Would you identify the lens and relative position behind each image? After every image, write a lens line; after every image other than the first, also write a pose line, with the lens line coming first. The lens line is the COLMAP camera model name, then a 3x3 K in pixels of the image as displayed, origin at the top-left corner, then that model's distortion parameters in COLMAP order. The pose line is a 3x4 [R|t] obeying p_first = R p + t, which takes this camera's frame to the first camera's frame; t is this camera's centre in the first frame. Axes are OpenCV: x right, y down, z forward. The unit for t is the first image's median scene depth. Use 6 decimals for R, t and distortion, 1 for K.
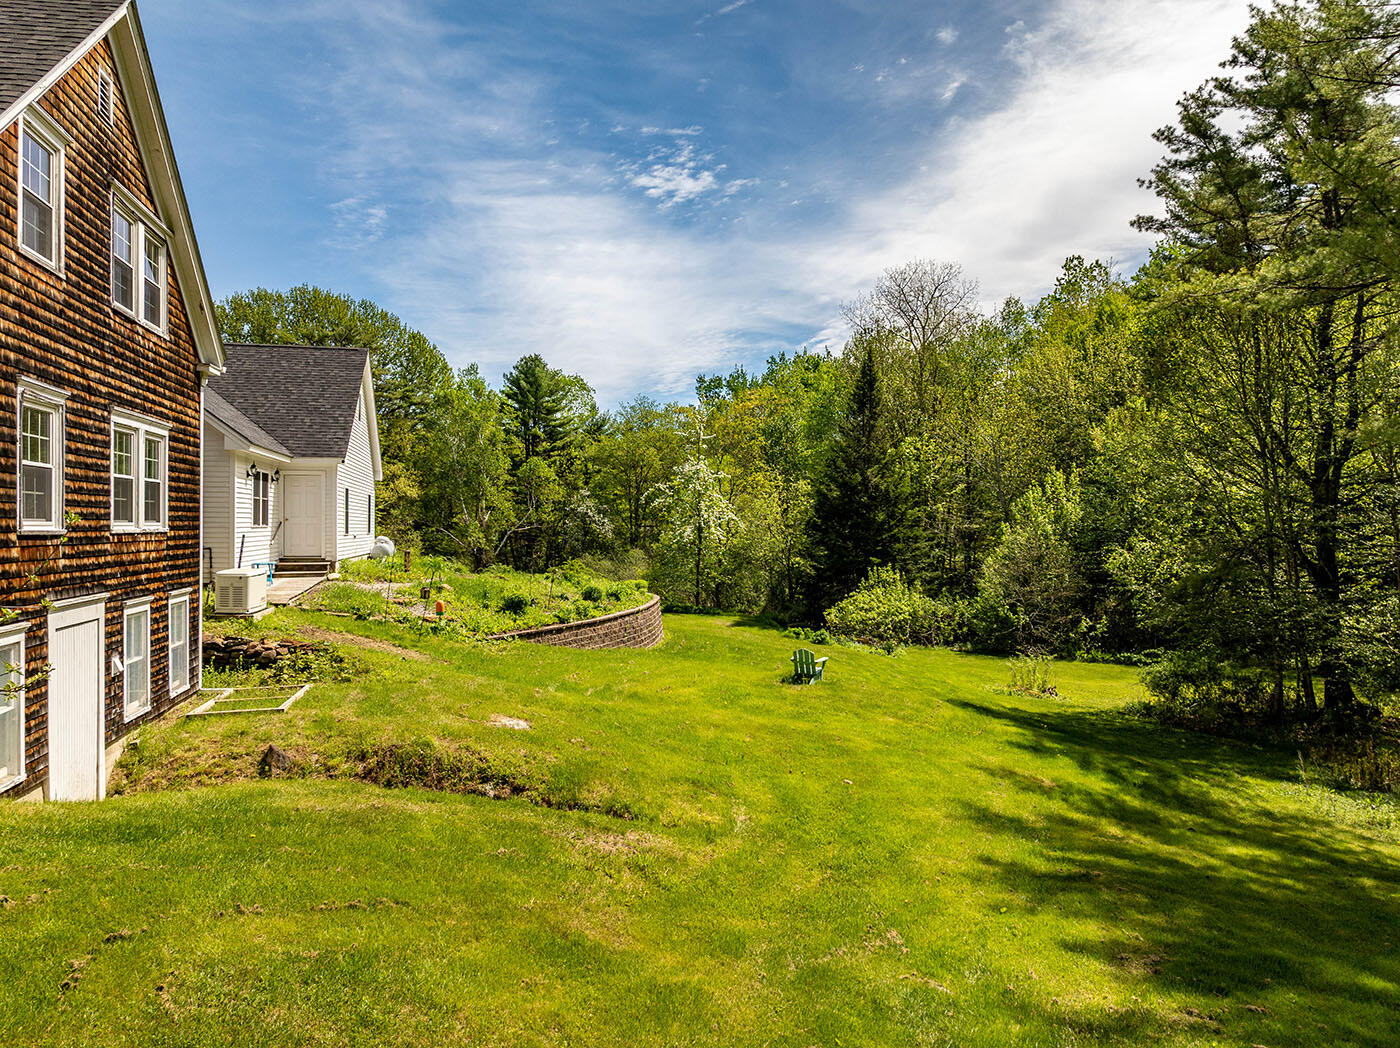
lens RADIAL K [[991.4, 0, 699.4], [0, 991.4, 527.2], [0, 0, 1]] dist [-0.036019, 0.017199]
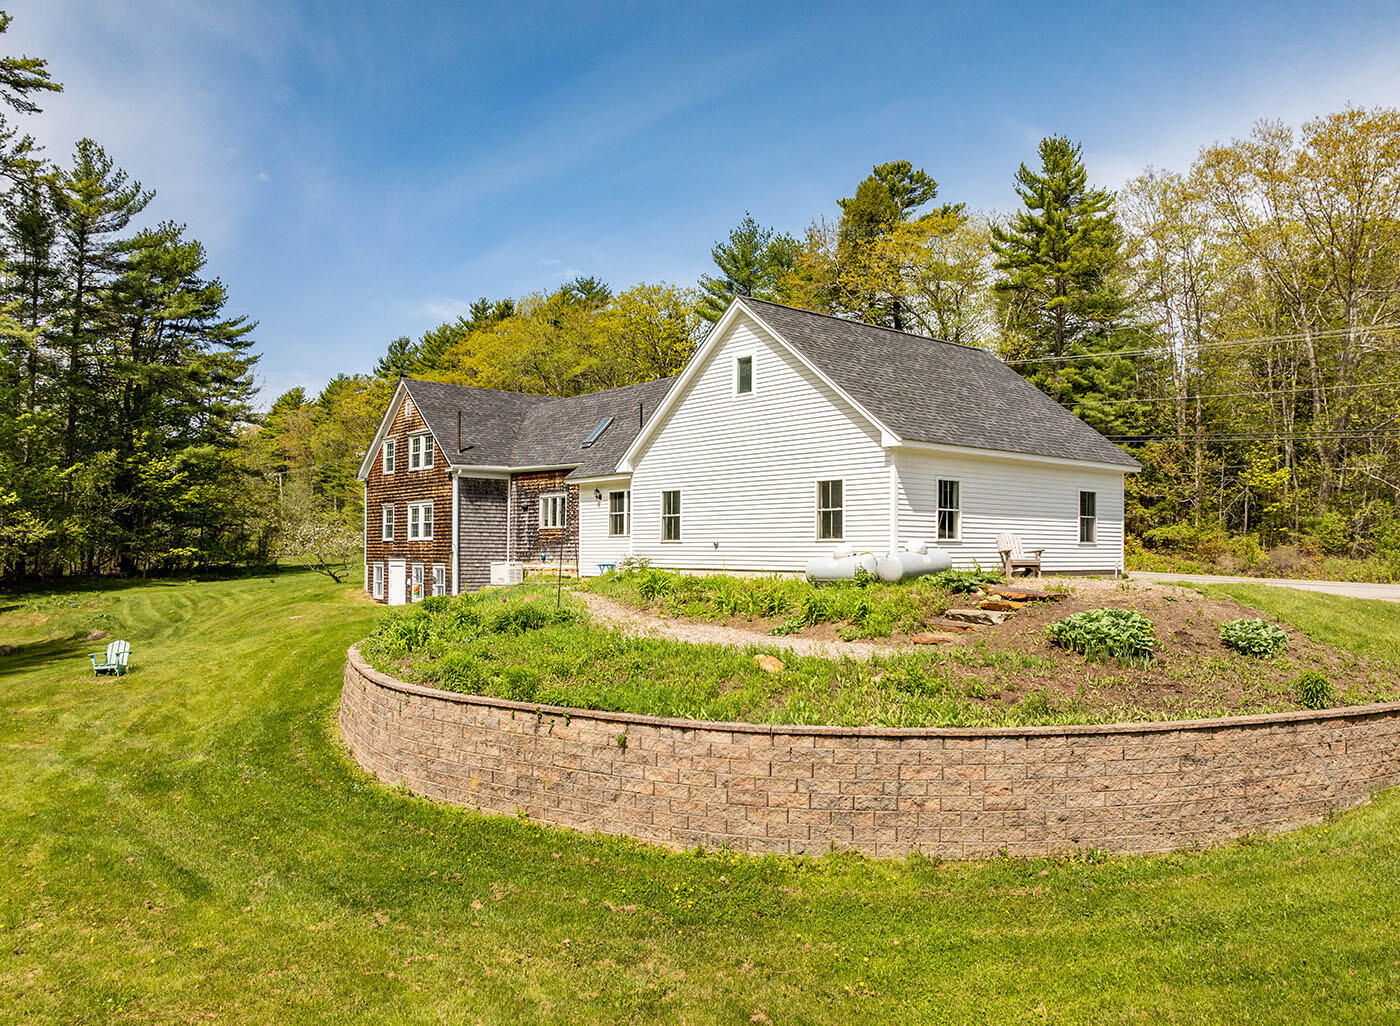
lens RADIAL K [[1071.8, 0, 751.6], [0, 1071.8, 568.0], [0, 0, 1]] dist [-0.048314, 0.031205]
pose [[-0.864613, -0.001987, -0.502434, 0.187507], [-0.007969, 0.999921, 0.009759, 0.051447], [0.502375, 0.012441, -0.864560, 4.588112]]
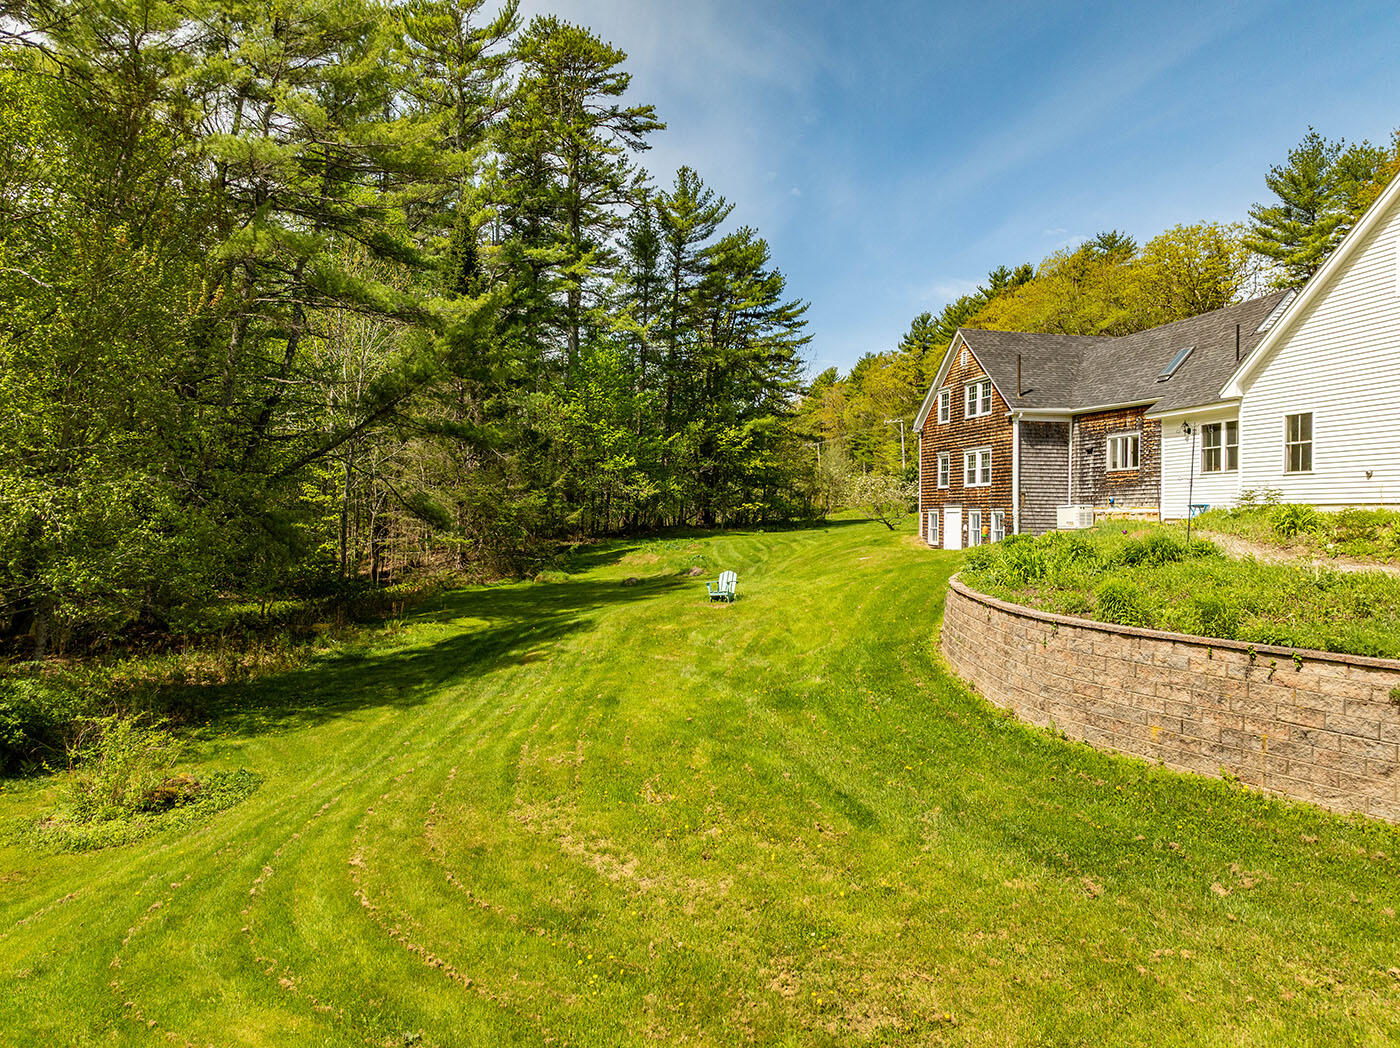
lens RADIAL K [[991.4, 0, 685.4], [0, 991.4, 519.8], [0, 0, 1]] dist [-0.036019, 0.017199]
pose [[-0.999847, -0.006014, 0.016412, 0.284098], [-0.005953, 0.999975, 0.003793, 0.106867], [-0.016435, 0.003694, -0.999858, 4.327605]]
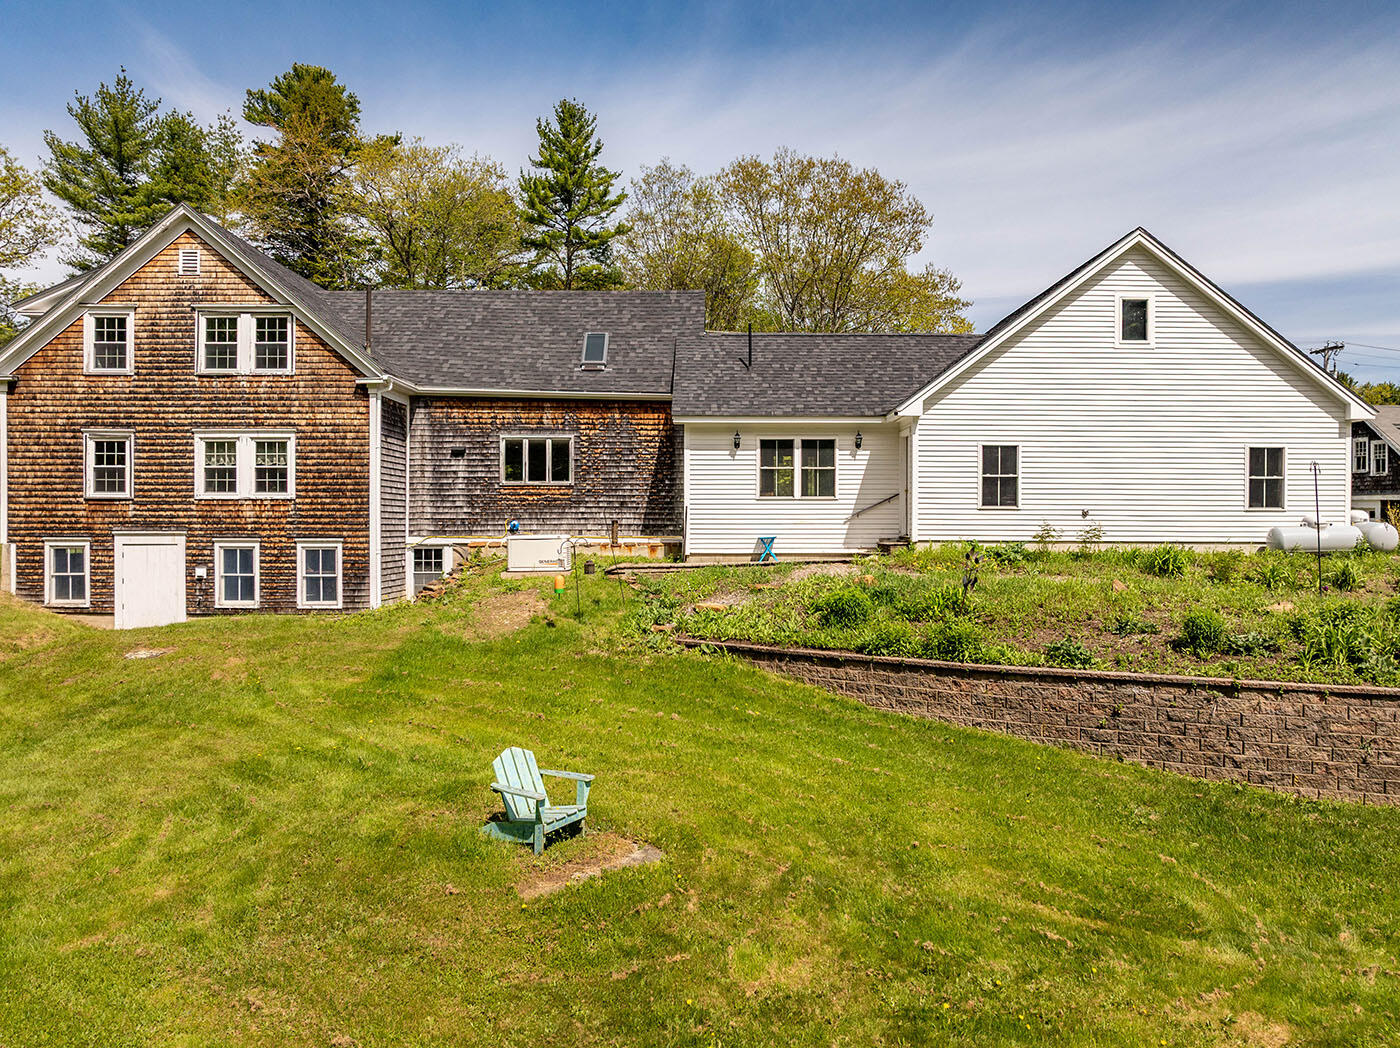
lens RADIAL K [[991.4, 0, 752.2], [0, 991.4, 544.8], [0, 0, 1]] dist [-0.036019, 0.017199]
pose [[-0.185791, 0.018051, -0.982423, 0.983348], [-0.003868, 0.999810, 0.019102, 0.051575], [0.982582, 0.007349, -0.185686, 2.333083]]
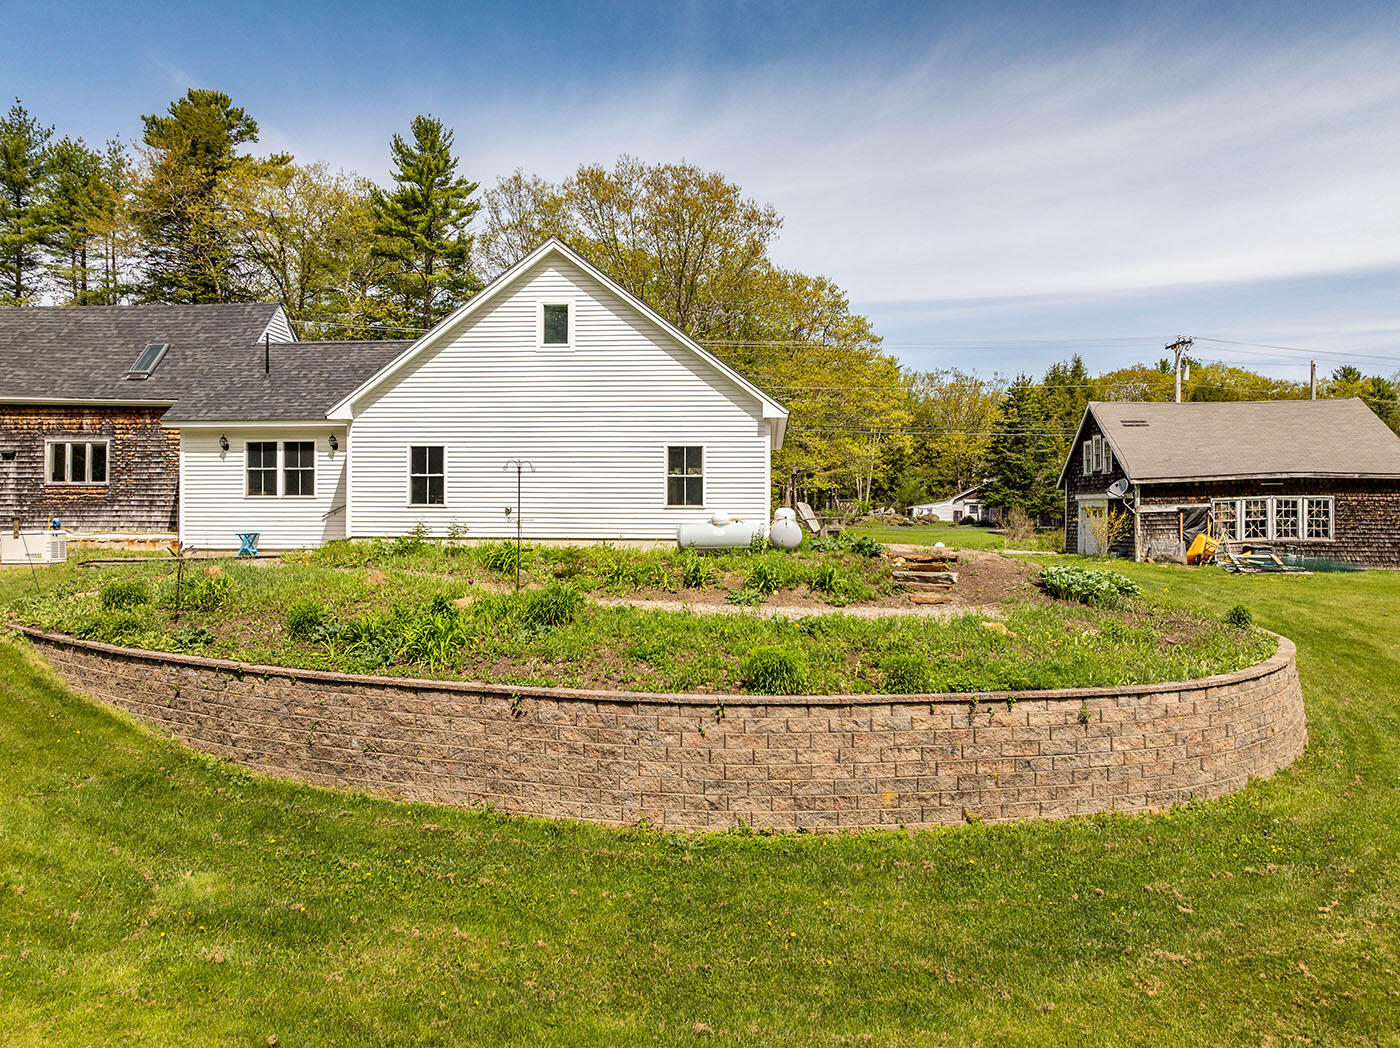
lens RADIAL K [[991.4, 0, 725.7], [0, 991.4, 530.5], [0, 0, 1]] dist [-0.036019, 0.017199]
pose [[-0.262676, 0.002814, -0.964880, 0.800190], [-0.005928, 0.999972, 0.004530, 0.052288], [0.964866, 0.006910, -0.262652, 3.475596]]
